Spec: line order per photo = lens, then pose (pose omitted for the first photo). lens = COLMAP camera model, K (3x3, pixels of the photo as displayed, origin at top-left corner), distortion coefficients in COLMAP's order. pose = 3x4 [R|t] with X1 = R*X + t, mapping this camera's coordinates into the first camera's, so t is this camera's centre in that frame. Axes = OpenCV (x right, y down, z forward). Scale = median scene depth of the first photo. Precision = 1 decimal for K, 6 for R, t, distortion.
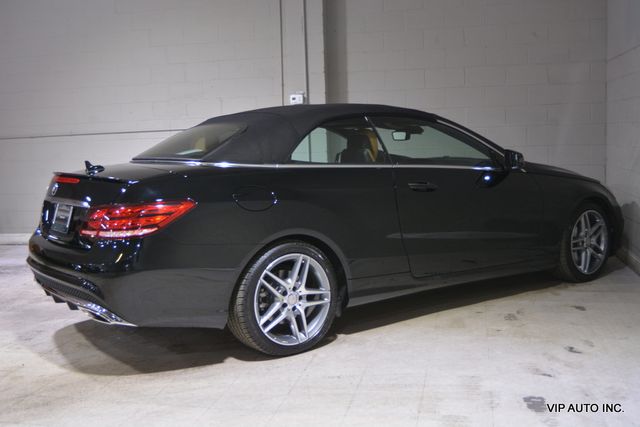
lens RADIAL K [[734.7, 0, 320.0], [0, 734.7, 213.5], [0, 0, 1]] dist [-0.078861, 0.025239]
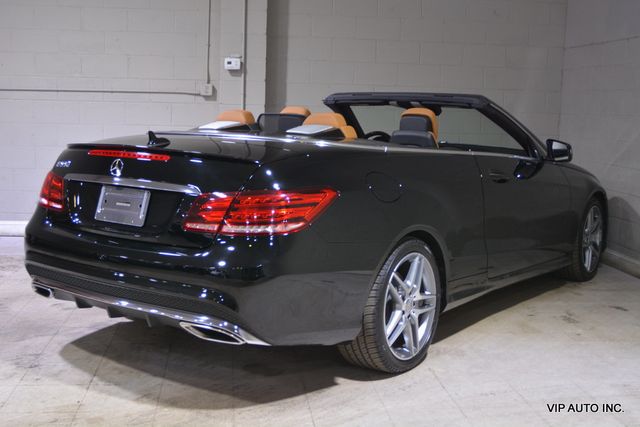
lens RADIAL K [[834.5, 0, 320.0], [0, 834.5, 213.5], [0, 0, 1]] dist [-0.060141, -0.032774]
pose [[0.944291, 0.017337, 0.328655, -0.451922], [-0.023868, 0.999590, 0.015847, -0.003711], [-0.328246, -0.022808, 0.944317, 0.118593]]
